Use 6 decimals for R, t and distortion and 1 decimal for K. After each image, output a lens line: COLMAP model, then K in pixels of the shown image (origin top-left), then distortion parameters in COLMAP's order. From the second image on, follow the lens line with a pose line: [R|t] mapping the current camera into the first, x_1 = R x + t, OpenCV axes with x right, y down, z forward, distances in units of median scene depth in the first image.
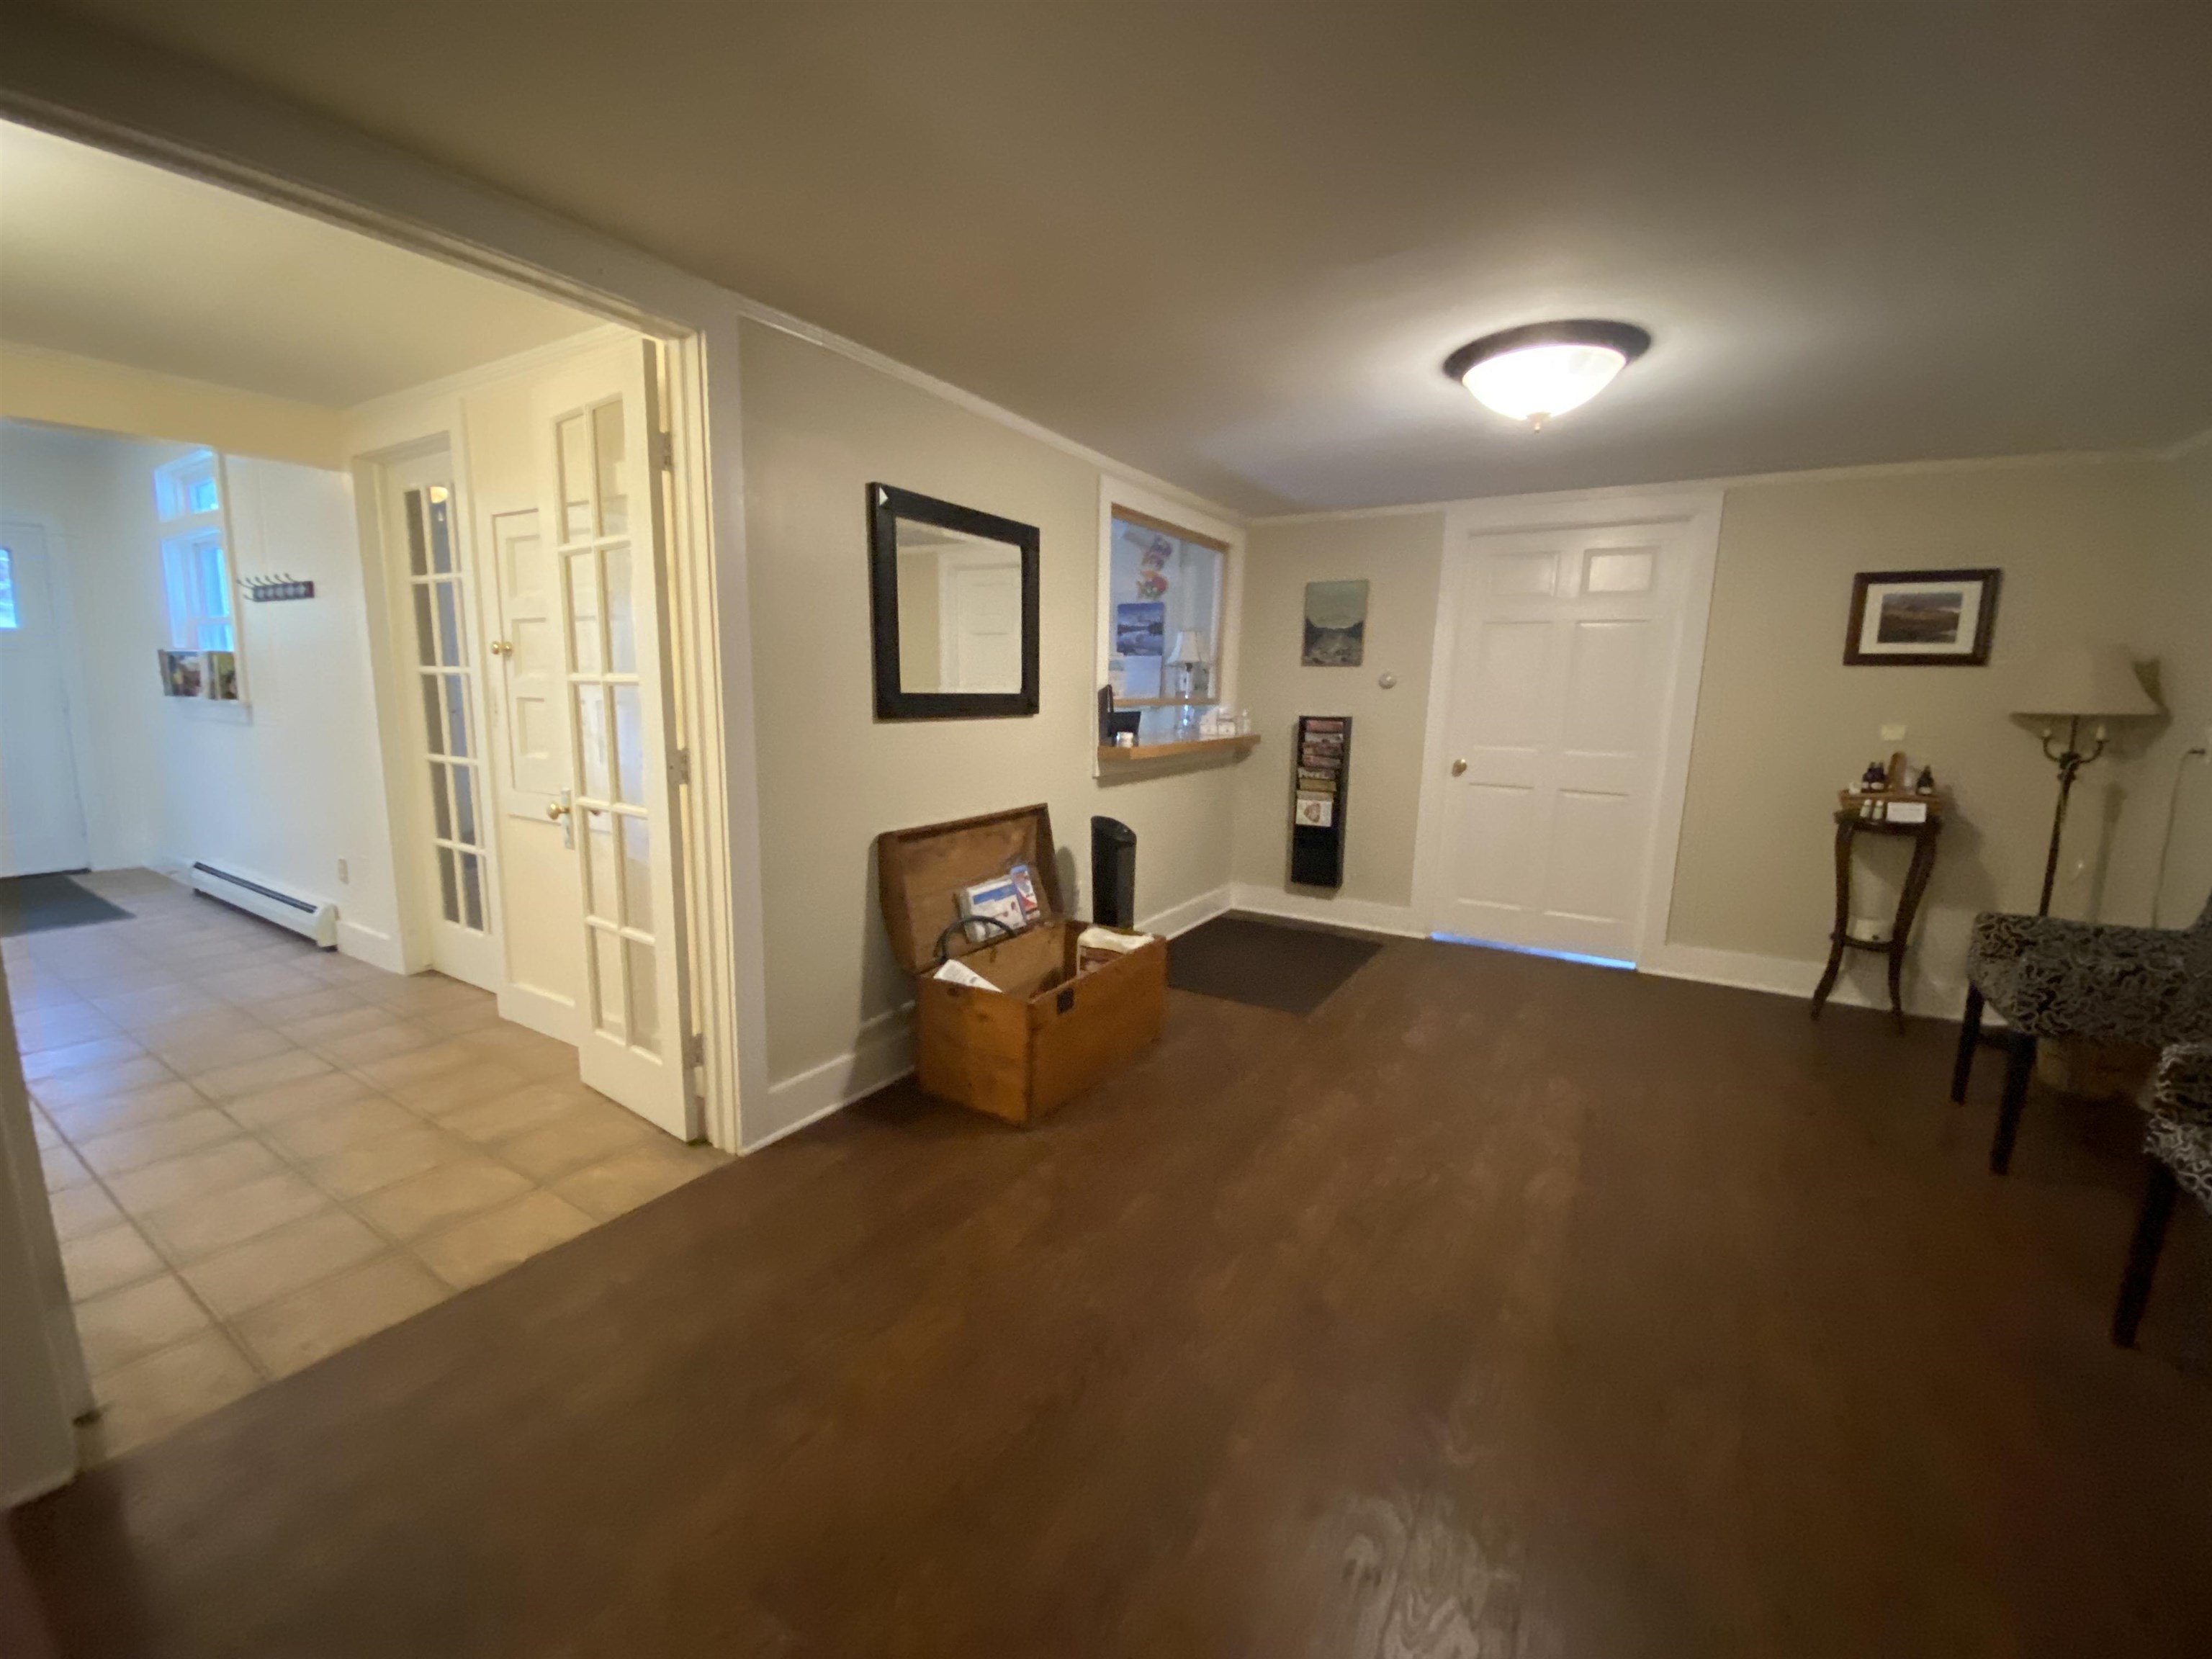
lens RADIAL K [[895.0, 0, 1095.1], [0, 895.0, 824.3], [0, 0, 1]] dist [0.051003, -0.035290]
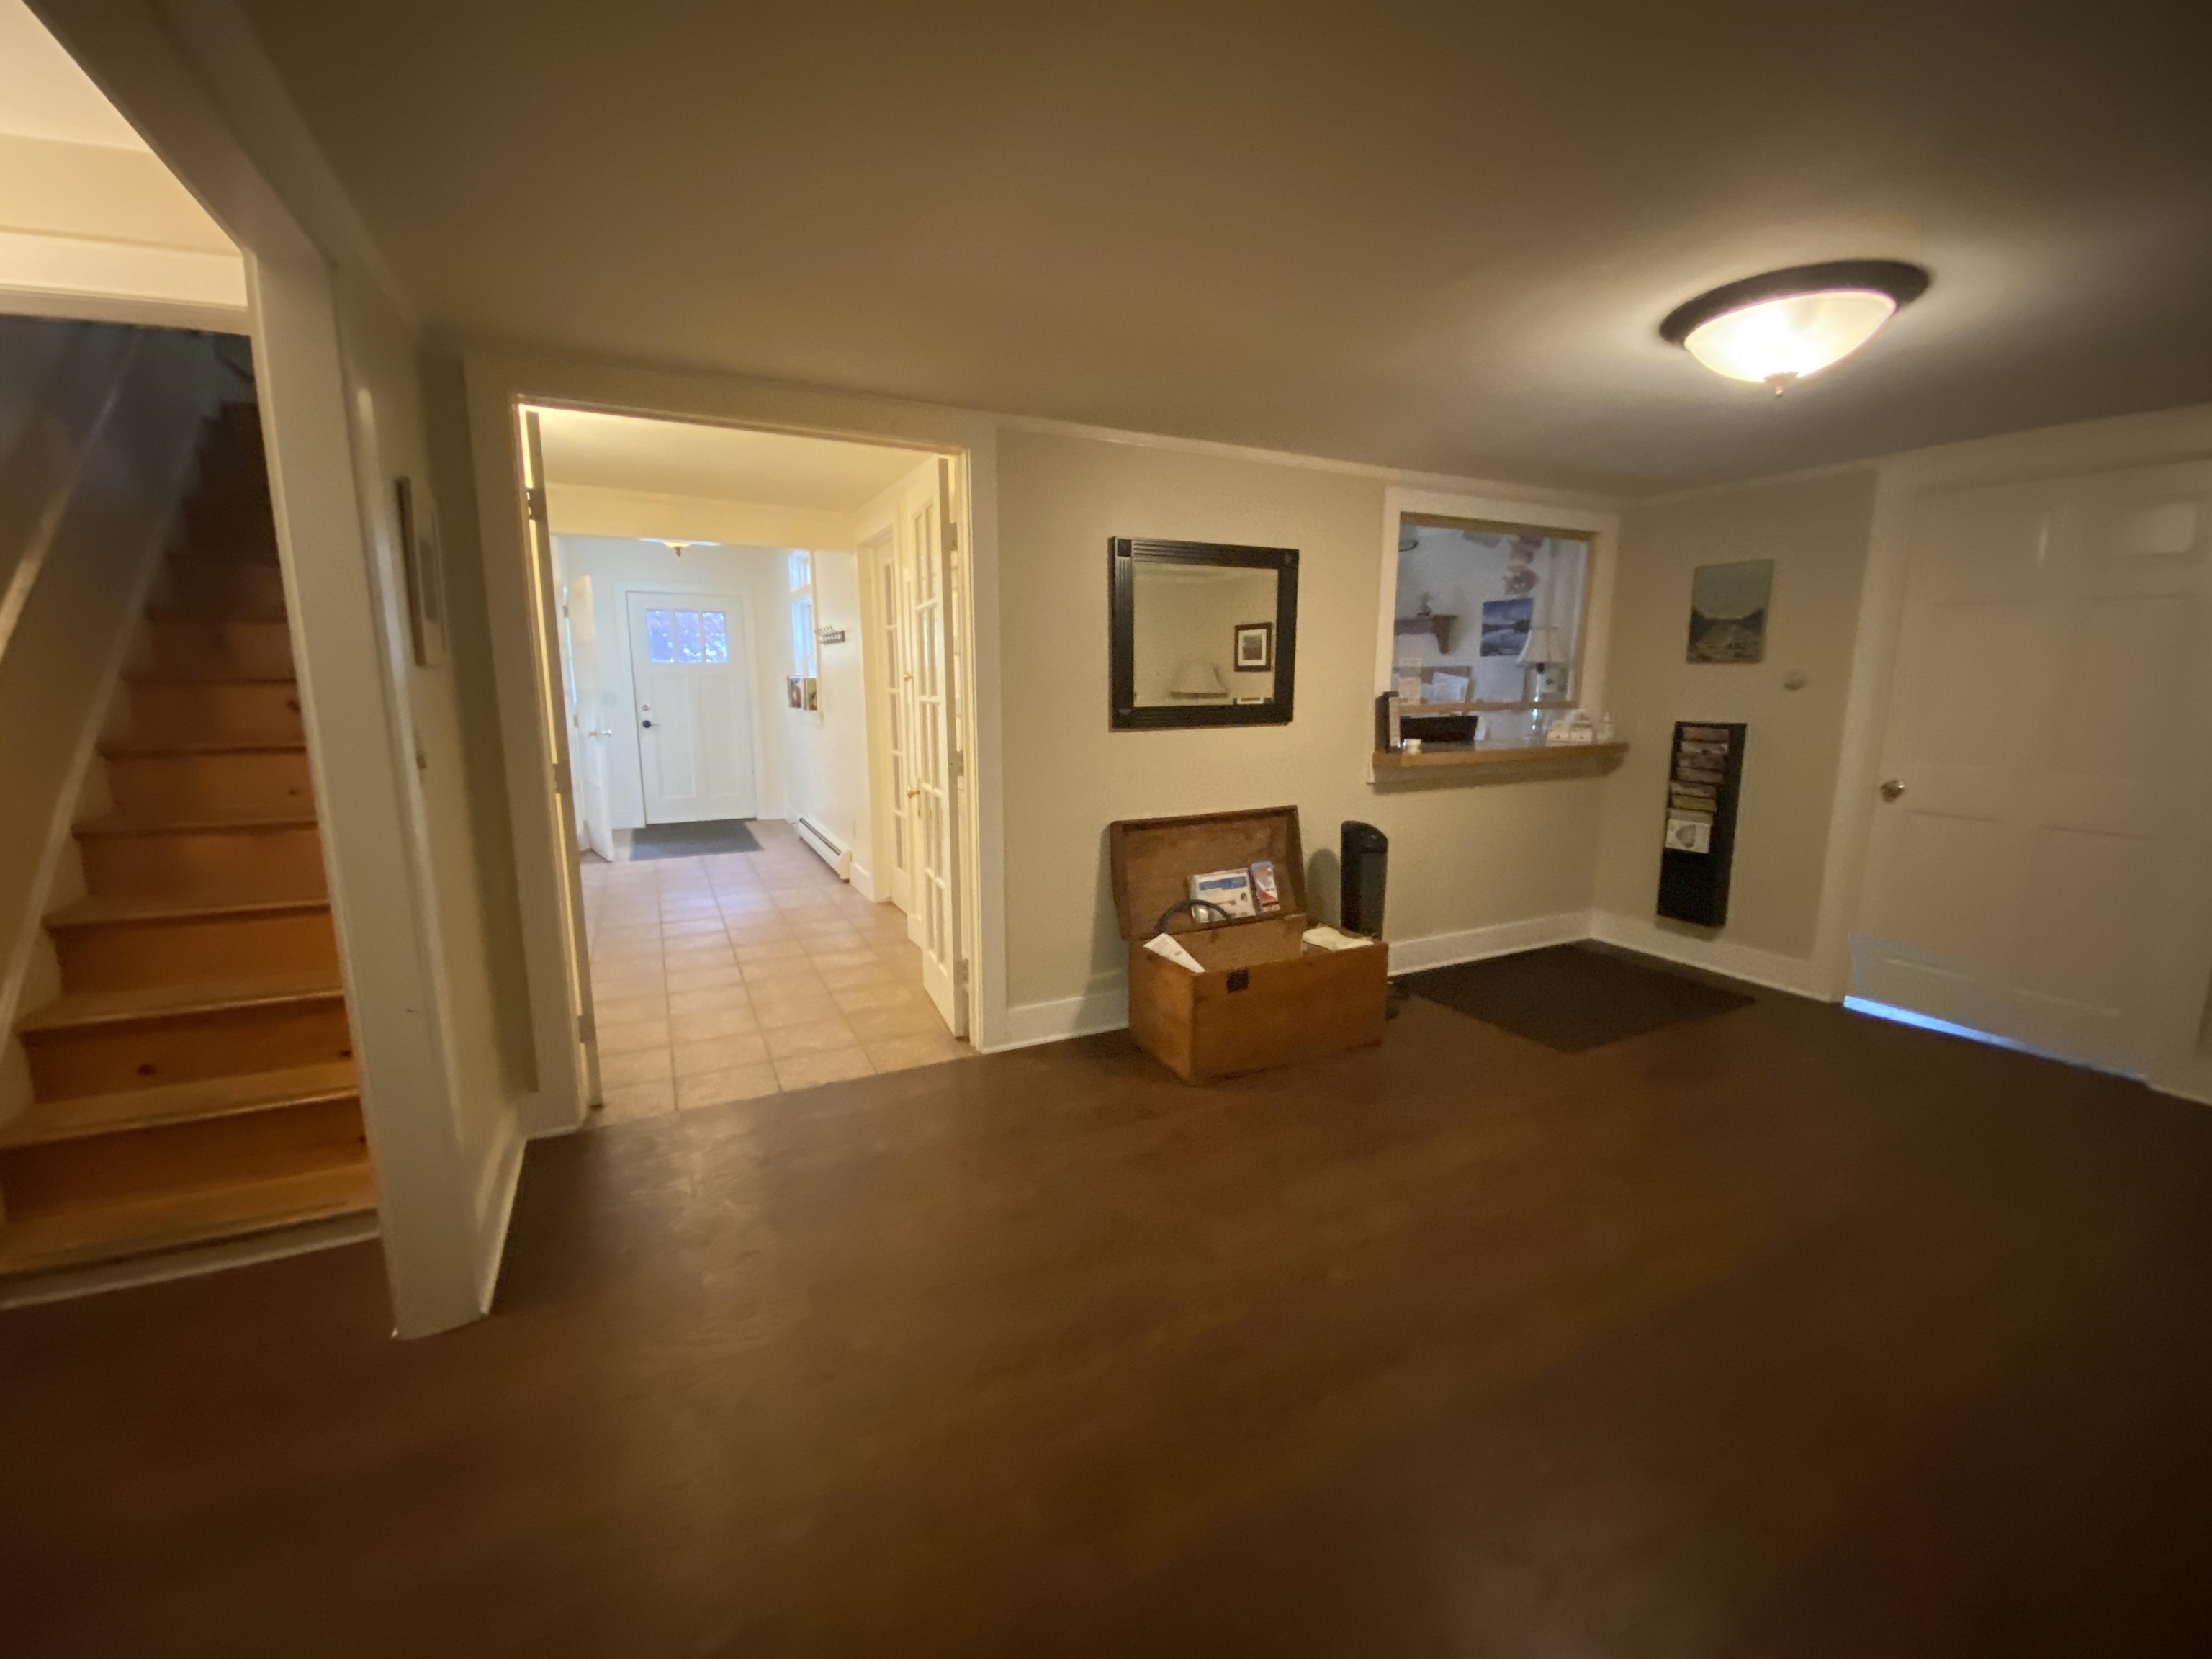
lens RADIAL K [[895.0, 0, 1095.1], [0, 895.0, 824.3], [0, 0, 1]] dist [0.051003, -0.035290]
pose [[0.855014, 0.062512, -0.514824, 0.274525], [-0.062050, 0.997909, 0.018117, -0.005685], [0.514879, 0.016454, 0.857105, -0.037279]]
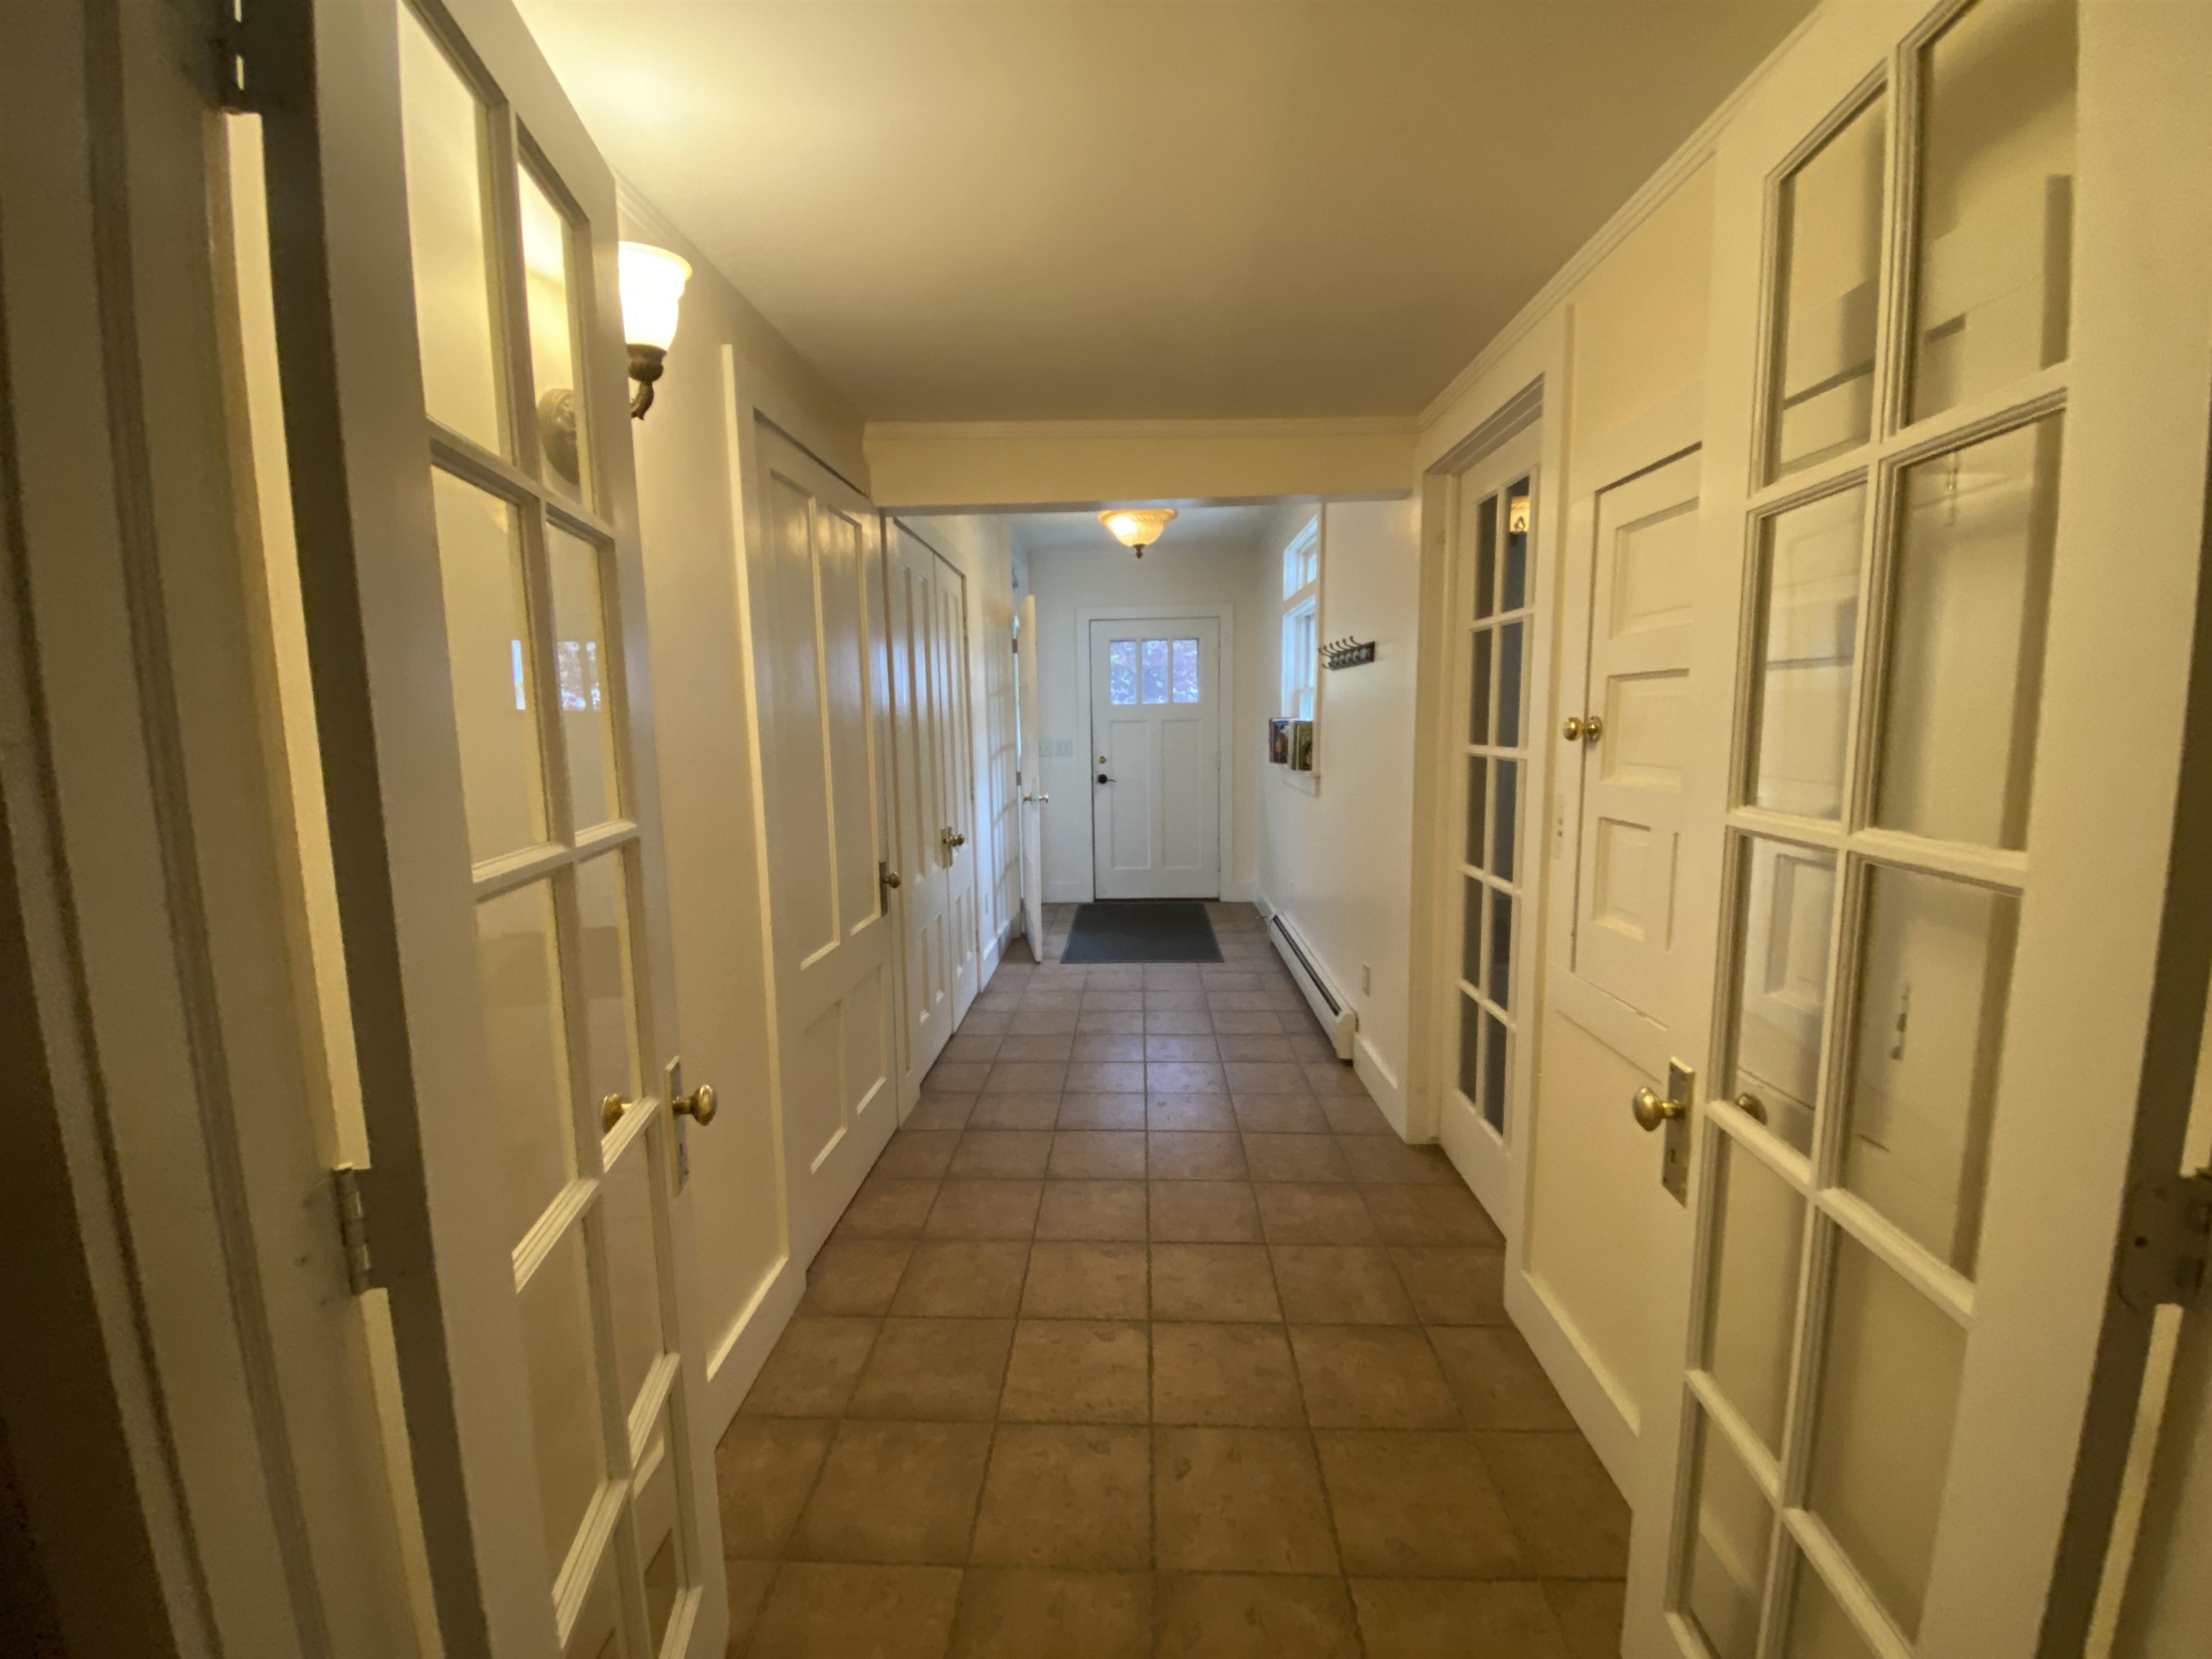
lens RADIAL K [[887.2, 0, 1037.3], [0, 887.2, 827.5], [0, 0, 1]] dist [-0.000446, -0.011254]
pose [[0.435784, 0.080001, -0.896489, -0.258643], [-0.104374, 0.993814, 0.037950, -0.099871], [0.893979, 0.077032, 0.441438, 0.393300]]
